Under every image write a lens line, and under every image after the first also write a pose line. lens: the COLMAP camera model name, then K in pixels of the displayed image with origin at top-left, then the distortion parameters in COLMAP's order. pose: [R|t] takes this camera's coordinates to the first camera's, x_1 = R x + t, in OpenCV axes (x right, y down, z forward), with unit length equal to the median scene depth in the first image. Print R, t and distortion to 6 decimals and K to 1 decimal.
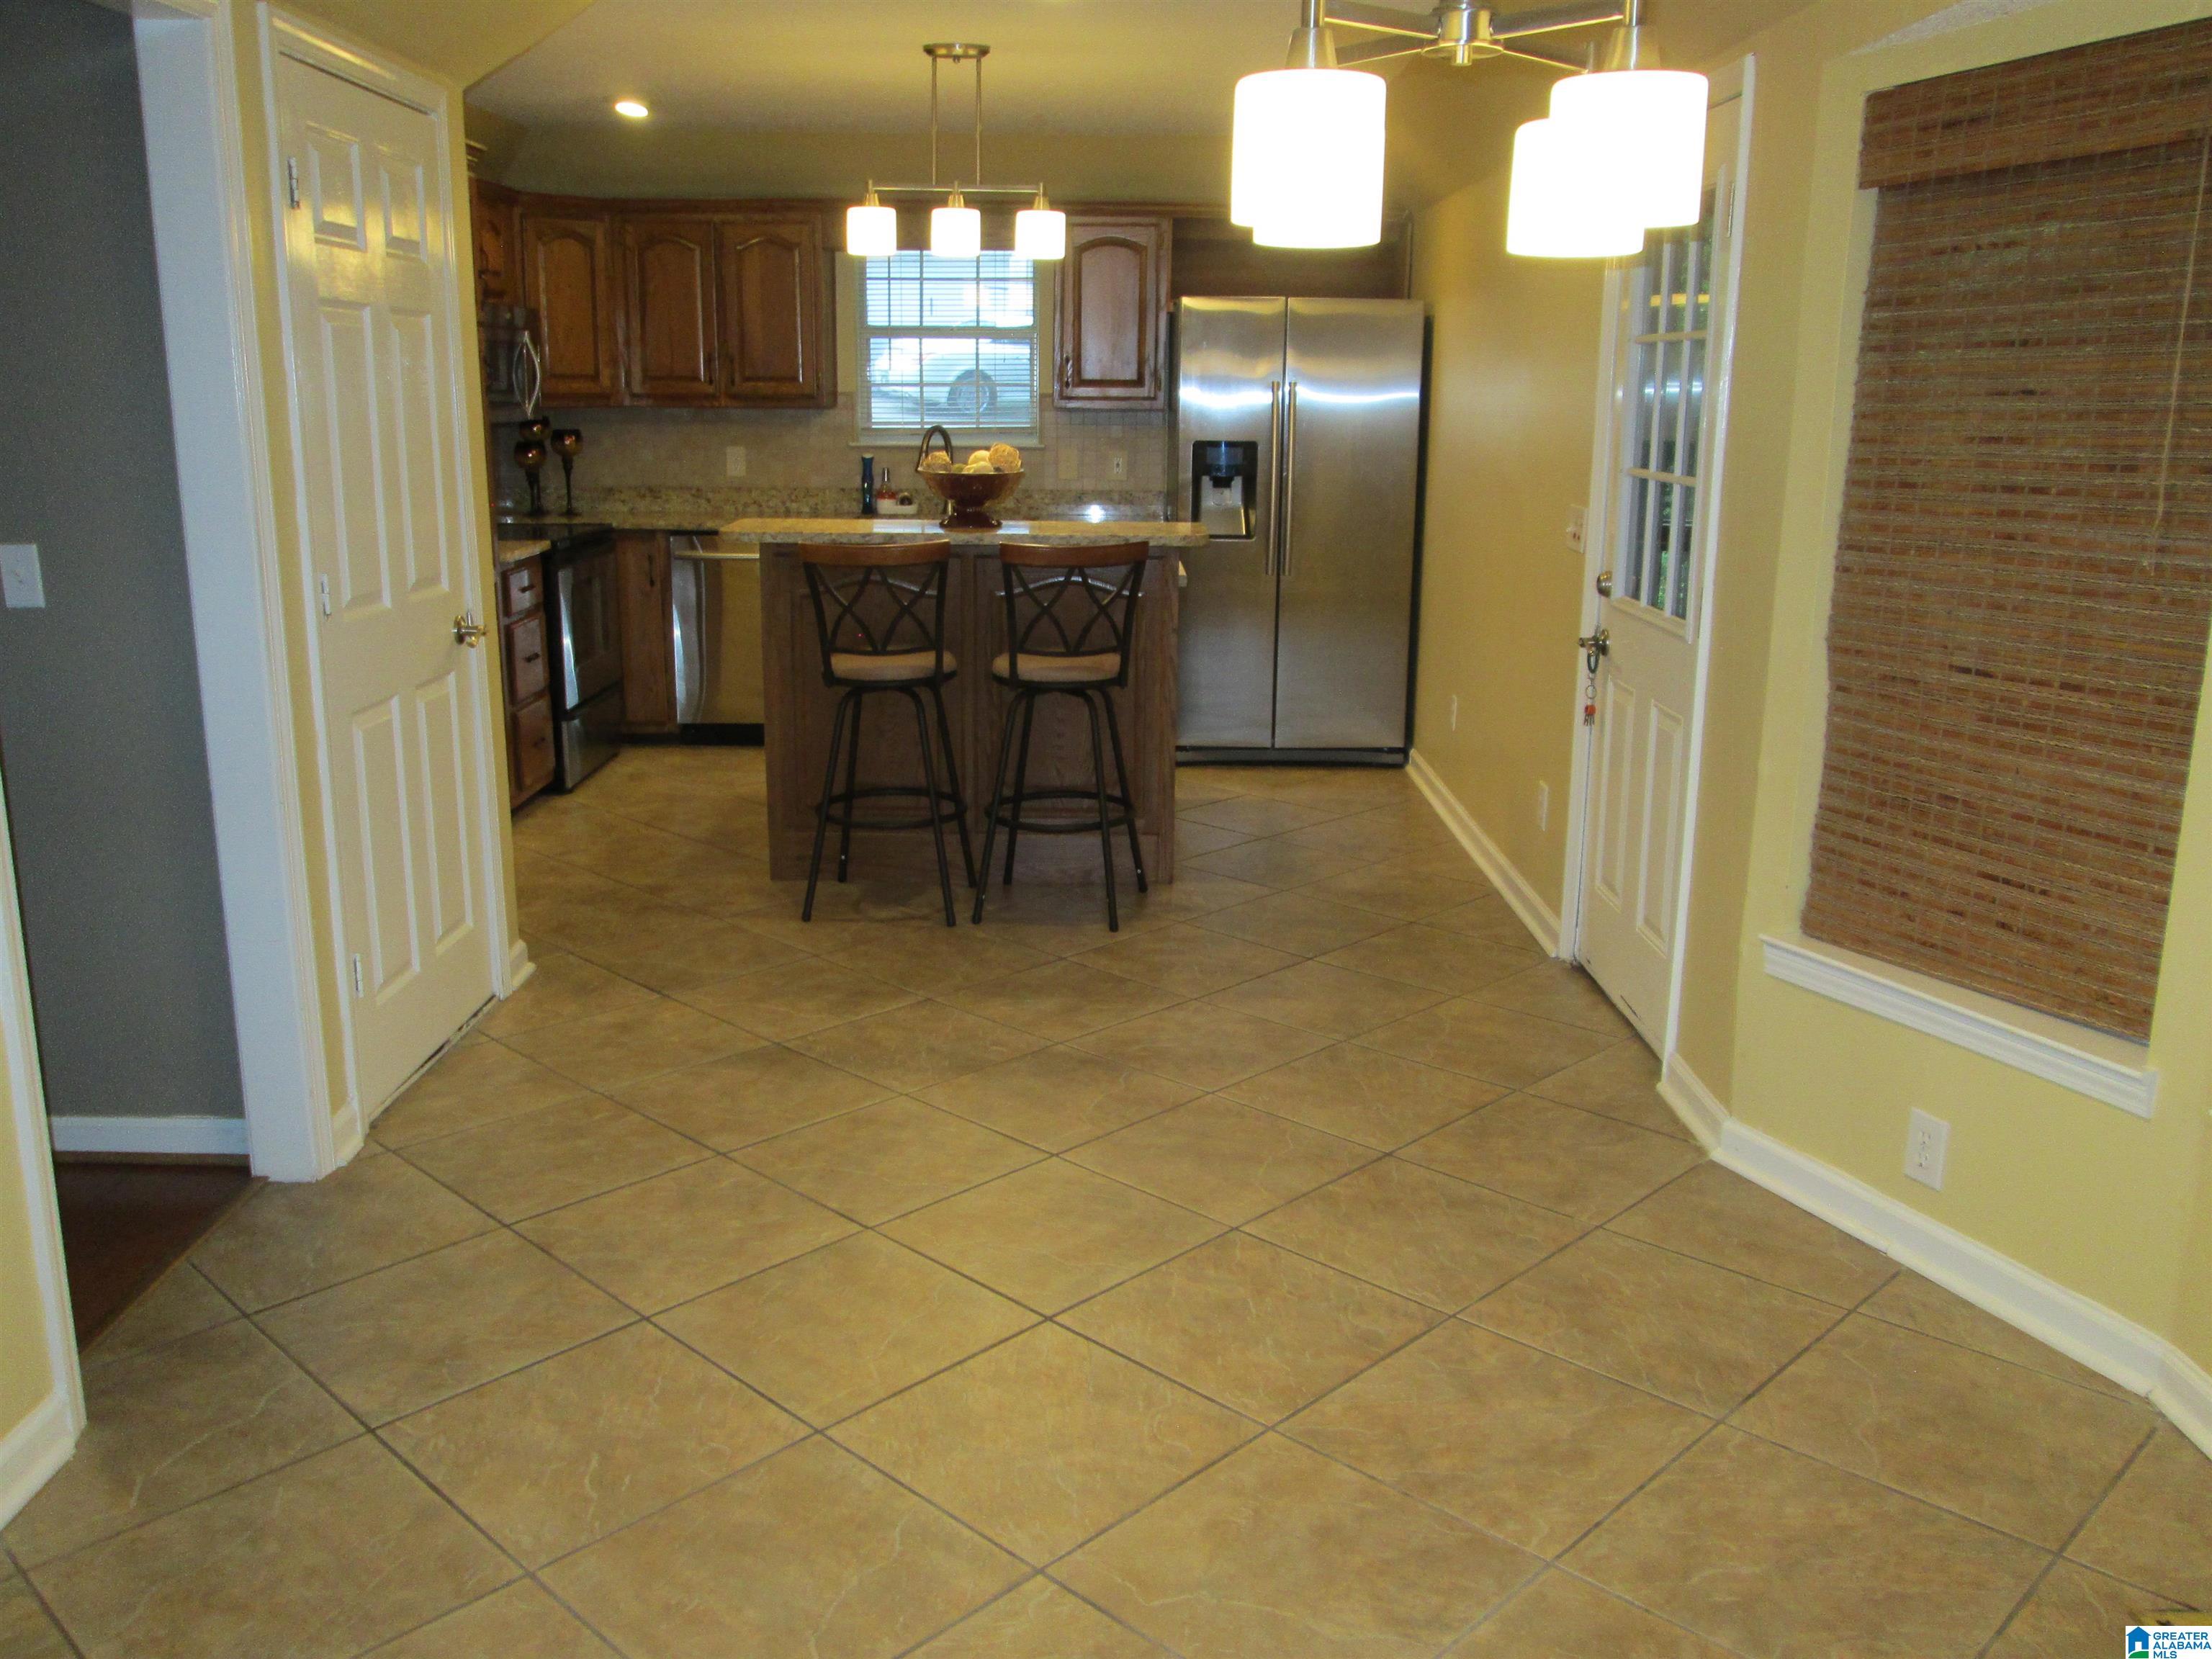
lens RADIAL K [[1847.6, 0, 1107.9], [0, 1847.6, 827.5], [0, 0, 1]] dist [-0.047339, 0.047514]
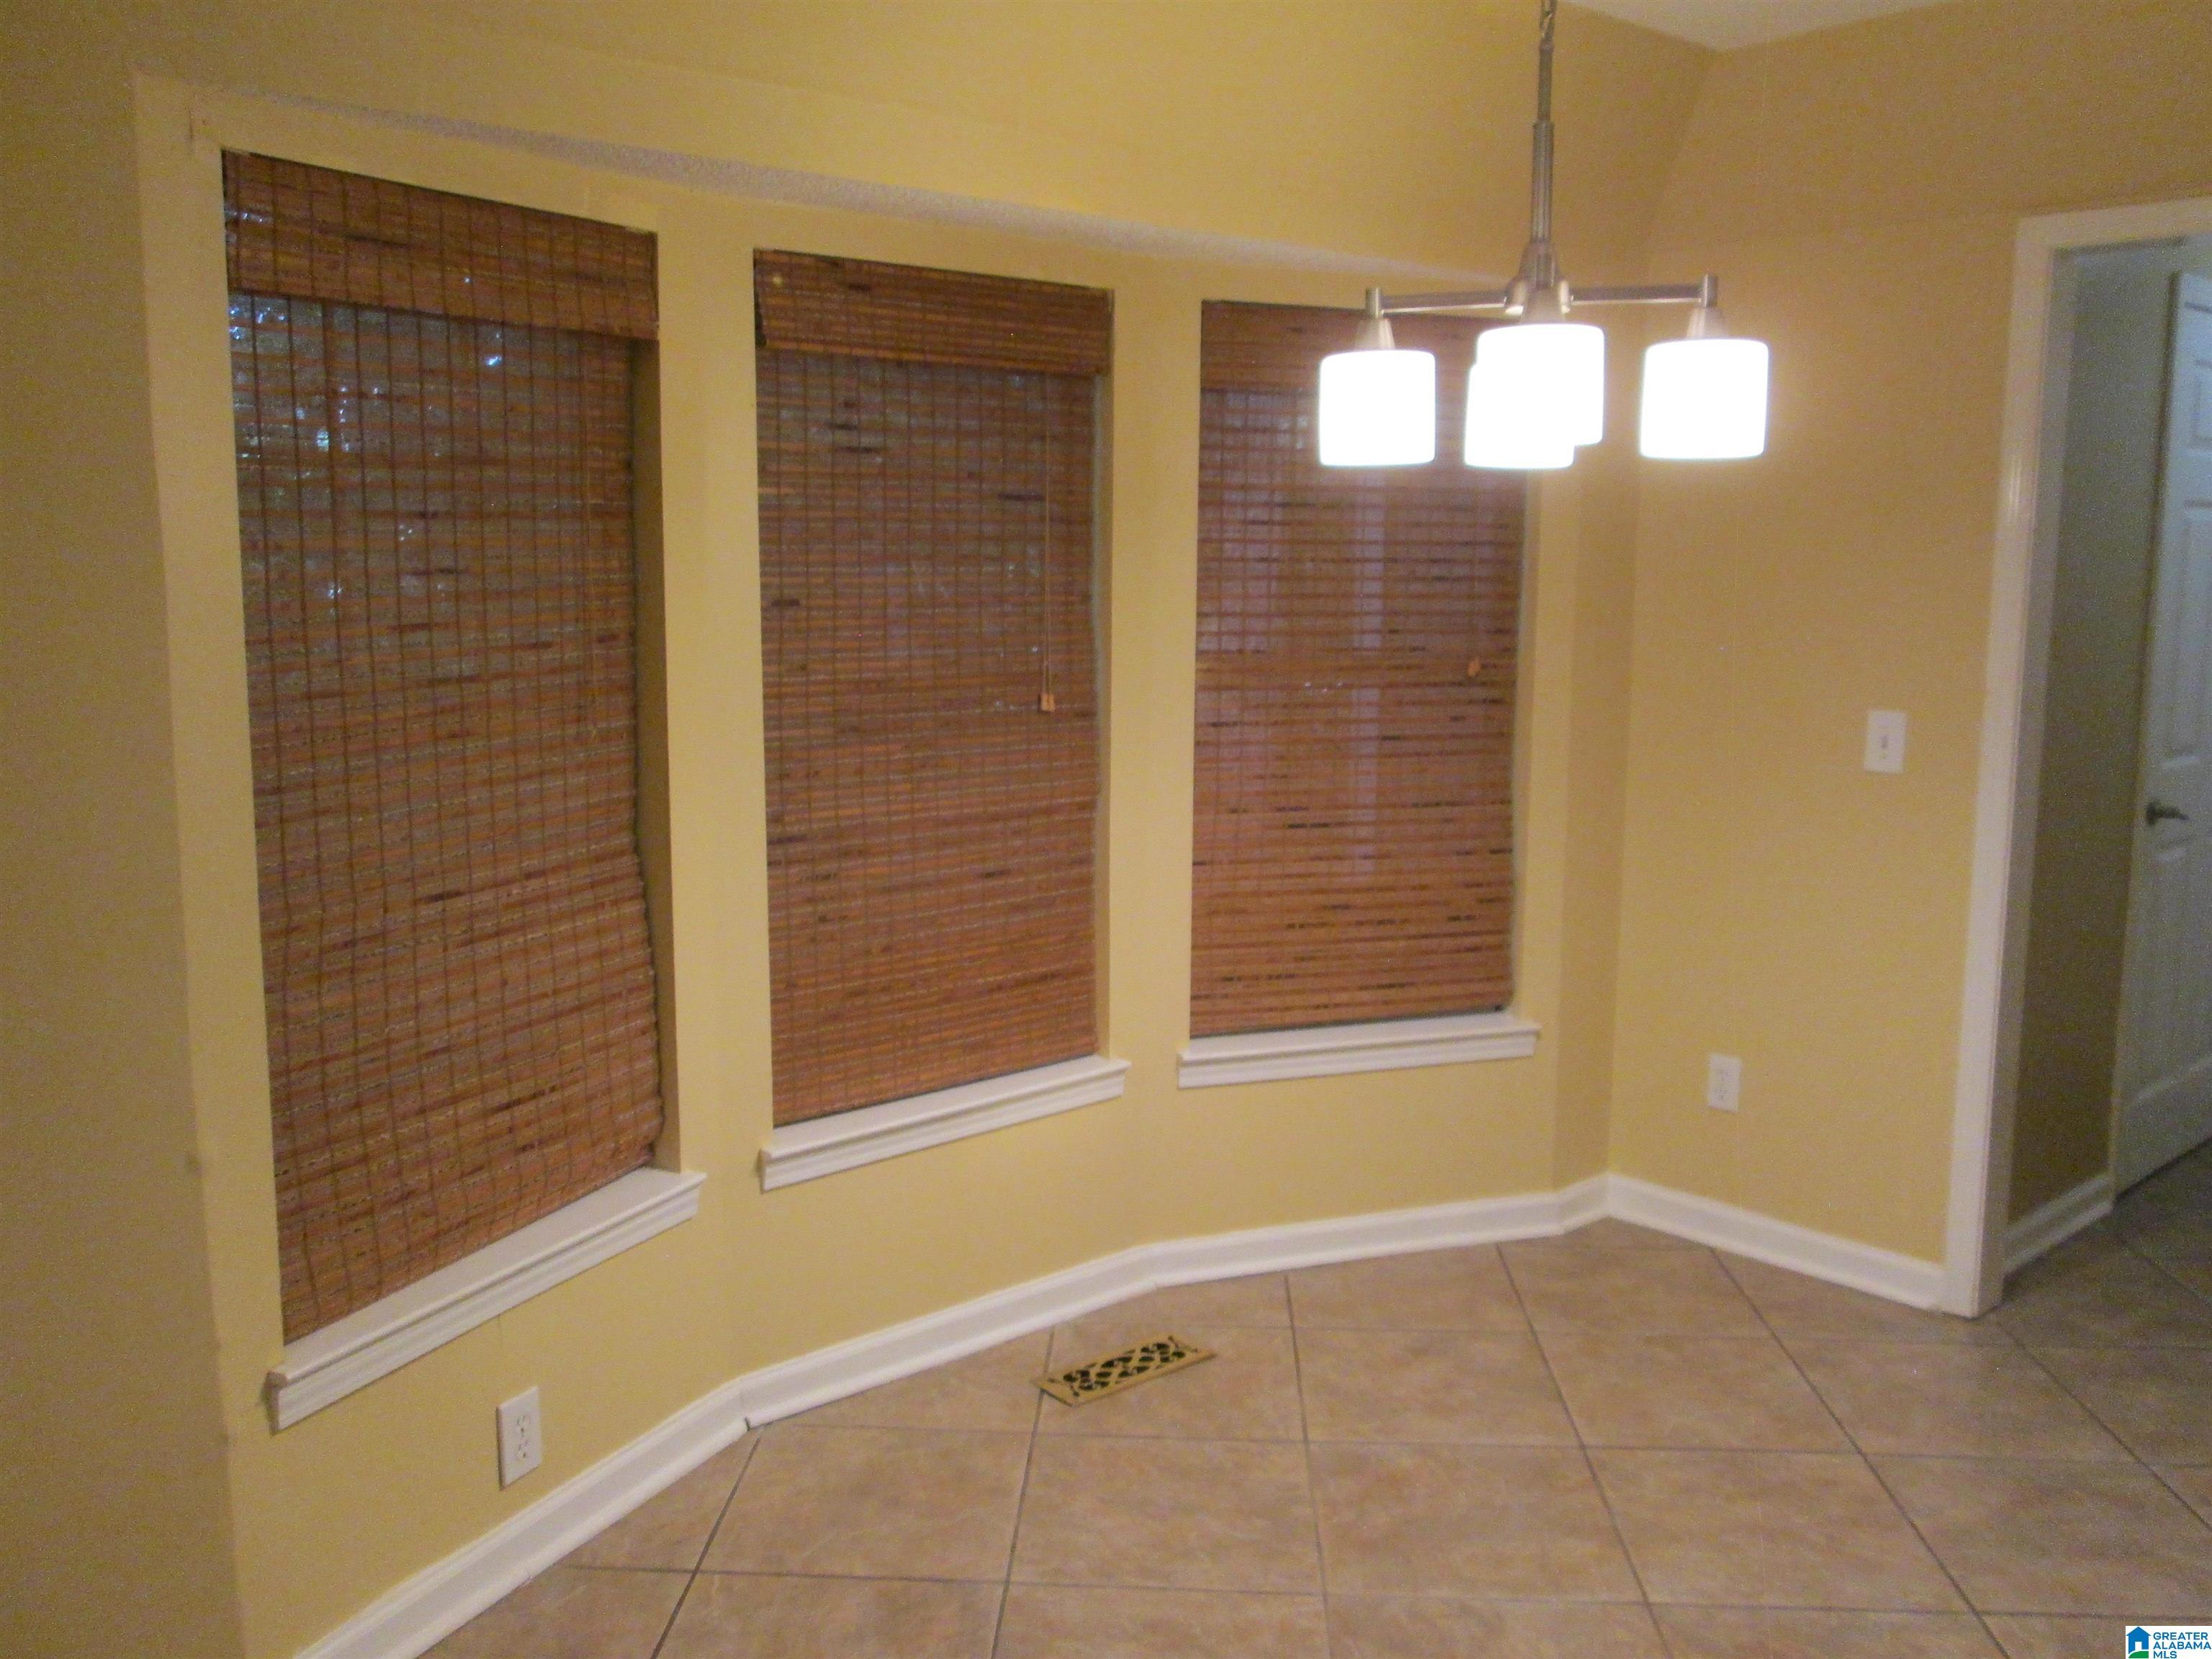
lens RADIAL K [[1847.6, 0, 1107.9], [0, 1847.6, 827.5], [0, 0, 1]] dist [-0.047339, 0.047514]
pose [[-0.669570, -0.114309, 0.733900, -0.386772], [0.166161, 0.939991, 0.298005, -0.347209], [-0.723924, 0.321481, -0.610396, 1.435549]]
